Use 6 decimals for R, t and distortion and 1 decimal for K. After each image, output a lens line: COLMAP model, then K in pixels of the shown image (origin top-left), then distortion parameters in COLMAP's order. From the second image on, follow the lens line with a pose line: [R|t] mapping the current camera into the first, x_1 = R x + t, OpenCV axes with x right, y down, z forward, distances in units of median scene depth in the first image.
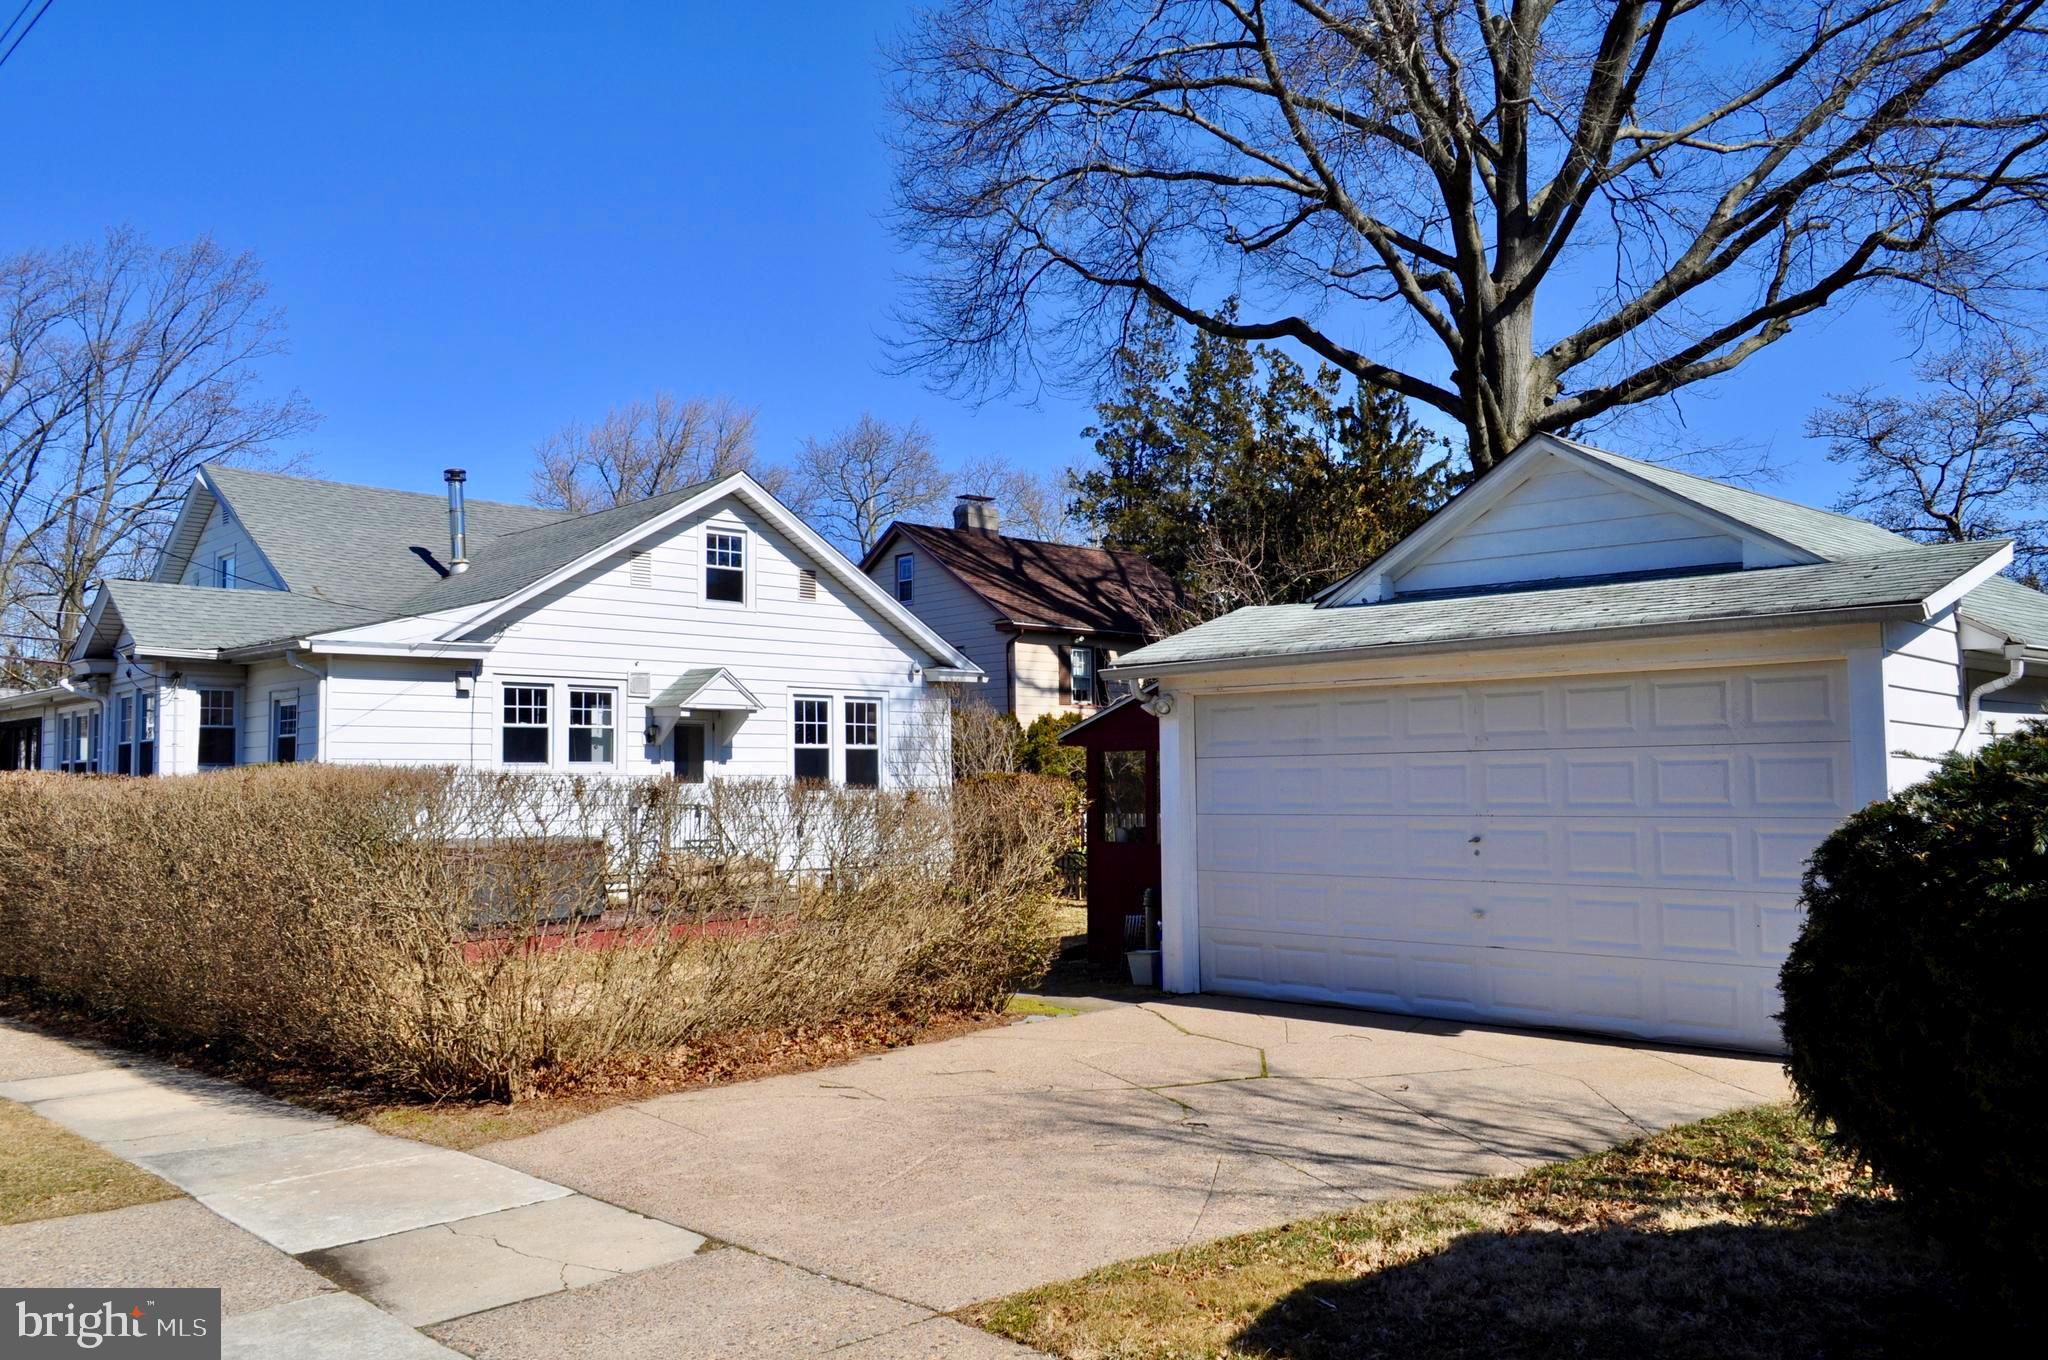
lens RADIAL K [[1598.9, 0, 1018.9], [0, 1598.9, 677.9], [0, 0, 1]] dist [0.008527, 0.001260]
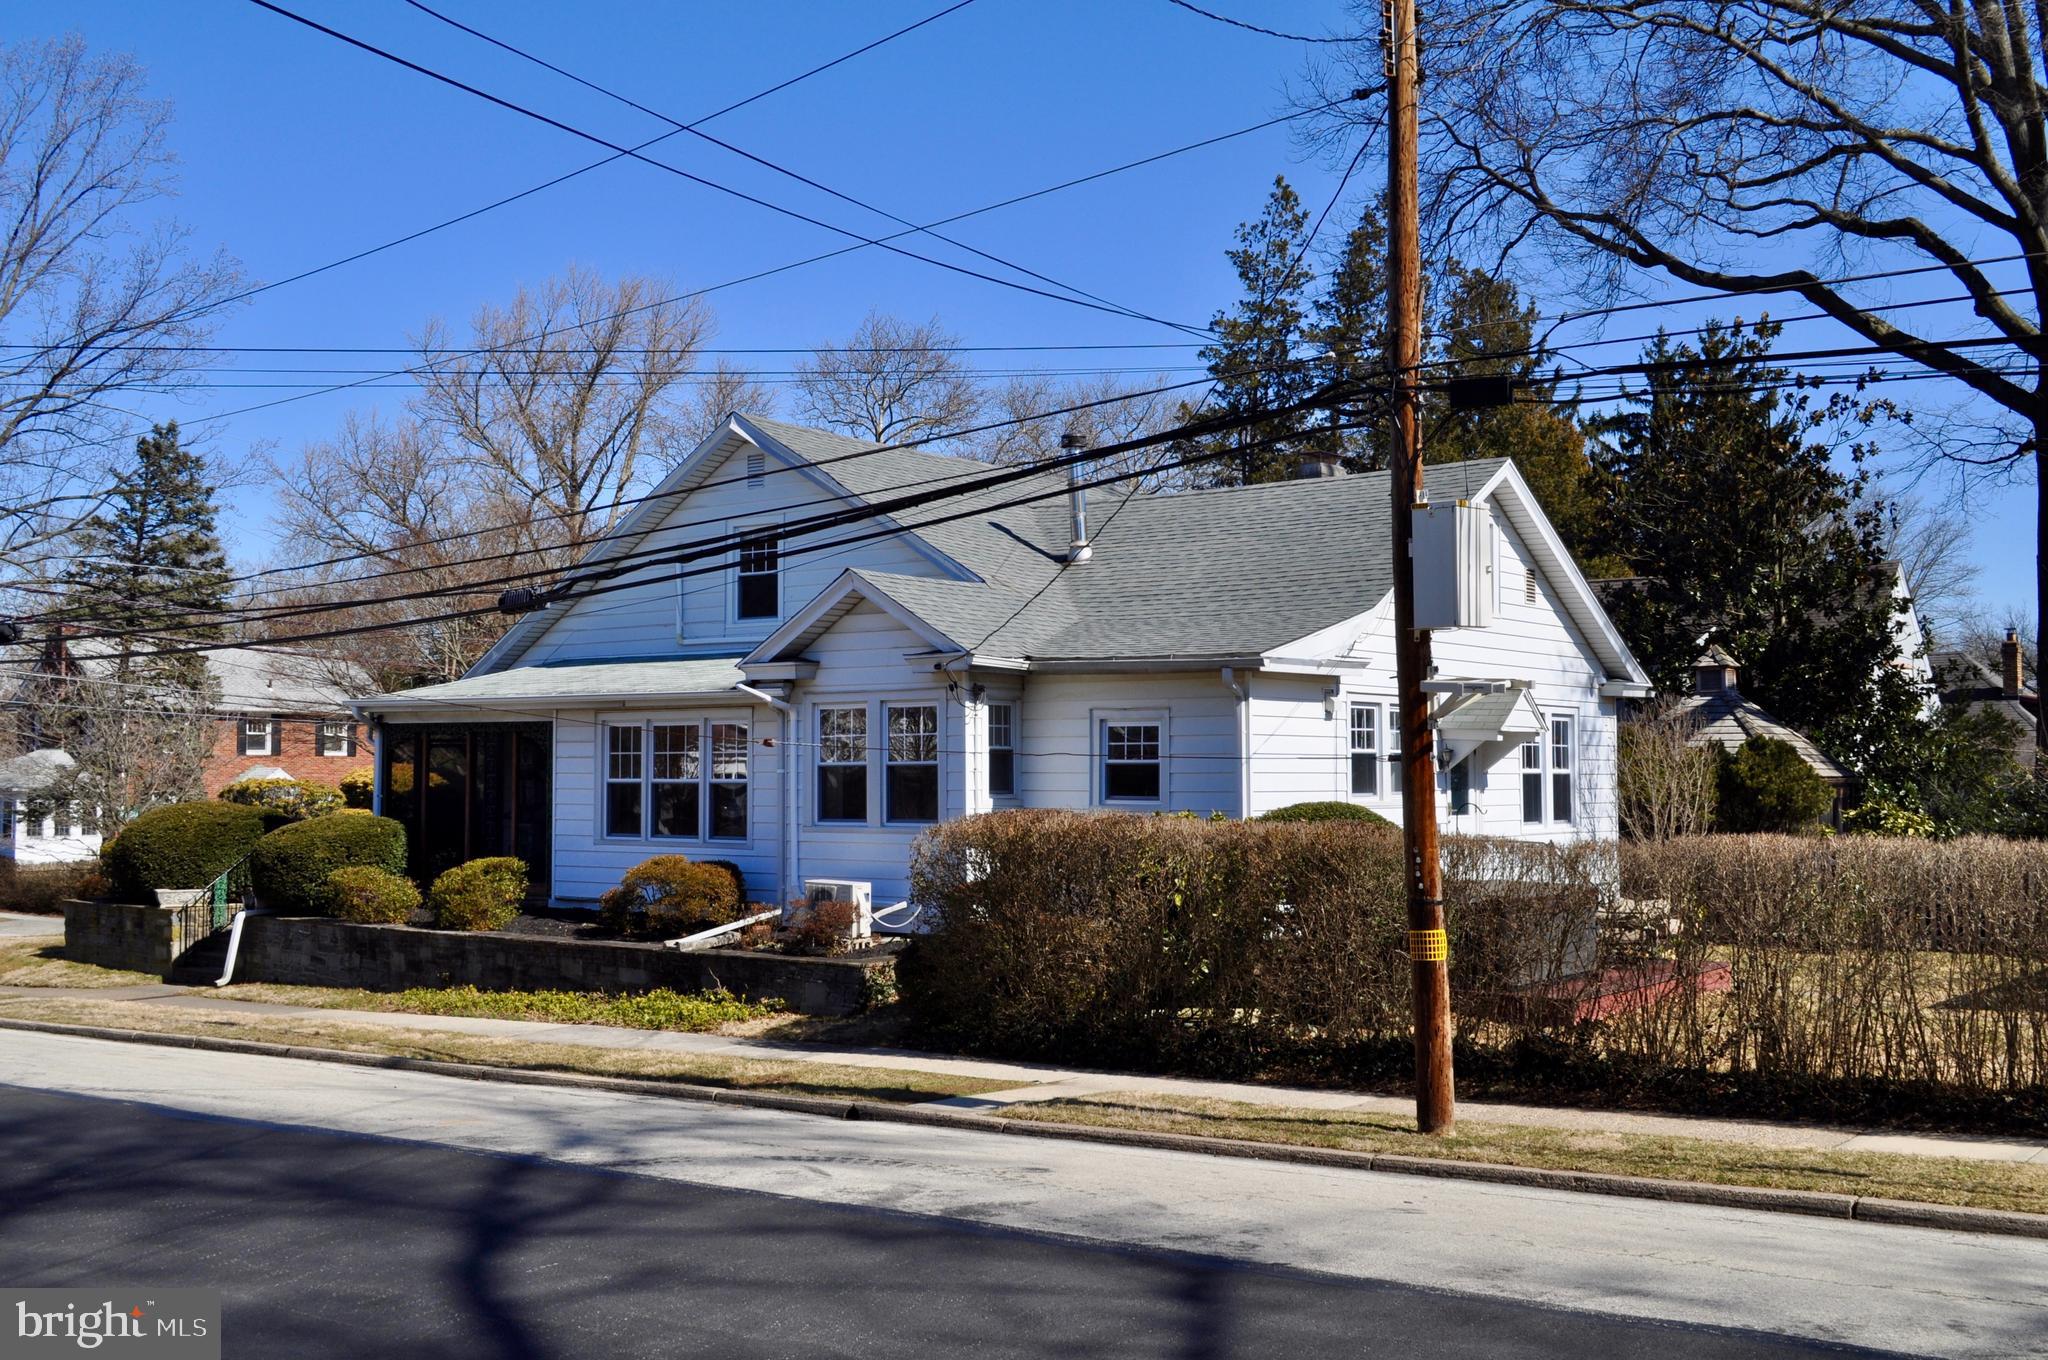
lens RADIAL K [[2106.5, 0, 1028.9], [0, 2106.5, 676.9], [0, 0, 1]] dist [-0.003140, 0.000000]
pose [[0.987852, 0.015561, 0.154617, -0.655478], [-0.018658, 0.999653, 0.018602, -0.028183], [-0.154274, -0.021261, 0.987799, -0.111763]]
